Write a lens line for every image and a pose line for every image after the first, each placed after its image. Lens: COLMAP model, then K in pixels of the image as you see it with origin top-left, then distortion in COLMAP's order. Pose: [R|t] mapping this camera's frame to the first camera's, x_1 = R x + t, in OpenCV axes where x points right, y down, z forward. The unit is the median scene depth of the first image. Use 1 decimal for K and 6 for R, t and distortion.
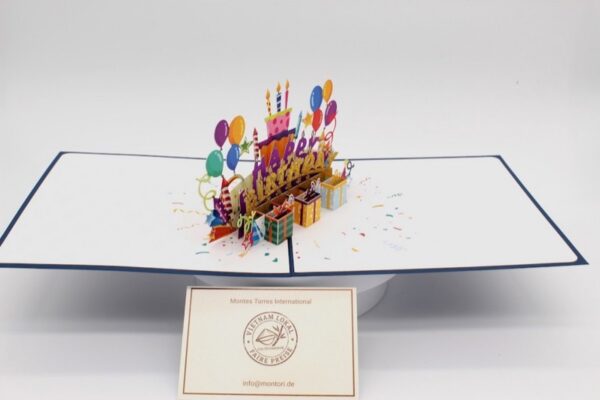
lens RADIAL K [[698.8, 0, 300.0], [0, 698.8, 200.0], [0, 0, 1]] dist [-0.011052, -0.002976]
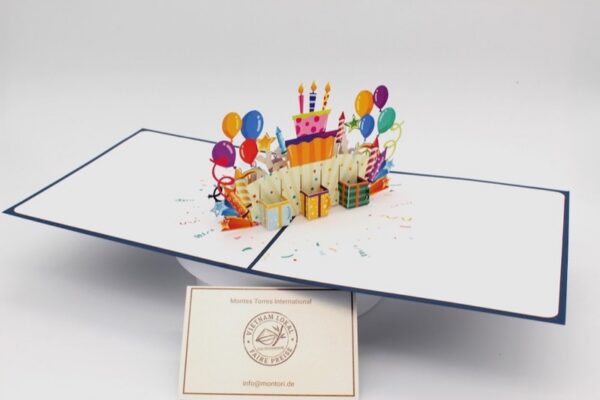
lens RADIAL K [[698.8, 0, 300.0], [0, 698.8, 200.0], [0, 0, 1]] dist [-0.011052, -0.002976]
pose [[0.925007, 0.128077, -0.357713, 0.334498], [-0.134915, 0.990840, 0.005889, -0.006083], [0.355190, 0.042813, 0.933813, 0.075227]]
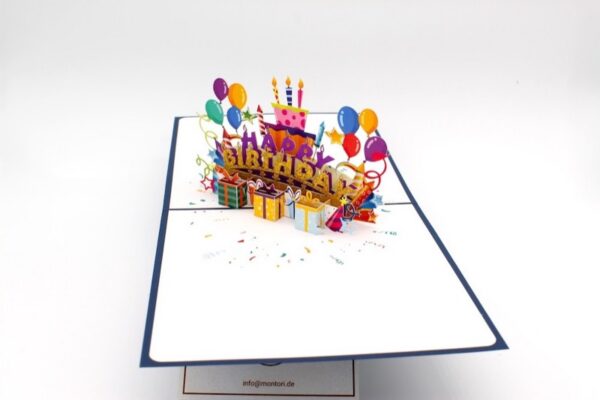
lens RADIAL K [[698.8, 0, 300.0], [0, 698.8, 200.0], [0, 0, 1]] dist [-0.011052, -0.002976]
pose [[0.061480, 0.407352, -0.911199, 0.987379], [-0.444407, 0.828612, 0.340447, -0.376899], [0.893713, 0.384013, 0.231973, 0.848526]]
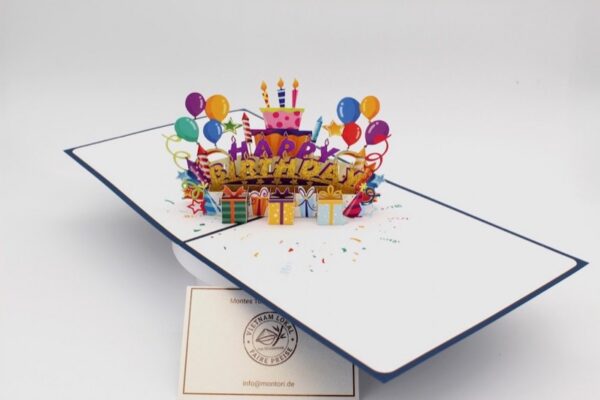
lens RADIAL K [[698.8, 0, 300.0], [0, 698.8, 200.0], [0, 0, 1]] dist [-0.011052, -0.002976]
pose [[0.599489, 0.335907, -0.726484, 0.790670], [-0.350307, 0.926234, 0.139196, -0.155736], [0.719651, 0.171046, 0.672938, 0.364054]]
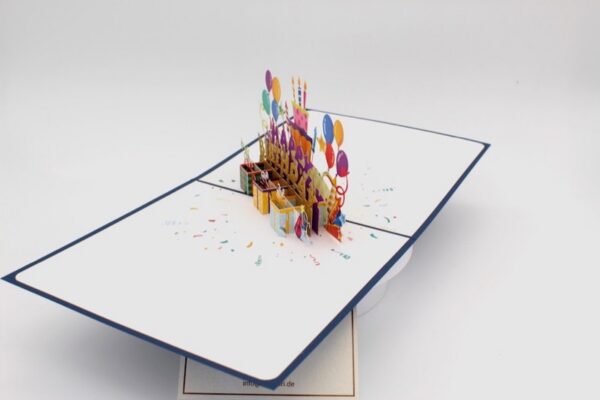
lens RADIAL K [[698.8, 0, 300.0], [0, 698.8, 200.0], [0, 0, 1]] dist [-0.011052, -0.002976]
pose [[-0.528233, 0.334231, -0.780551, 0.839270], [-0.392659, 0.718915, 0.573568, -0.631958], [0.752854, 0.609468, -0.248515, 1.372969]]
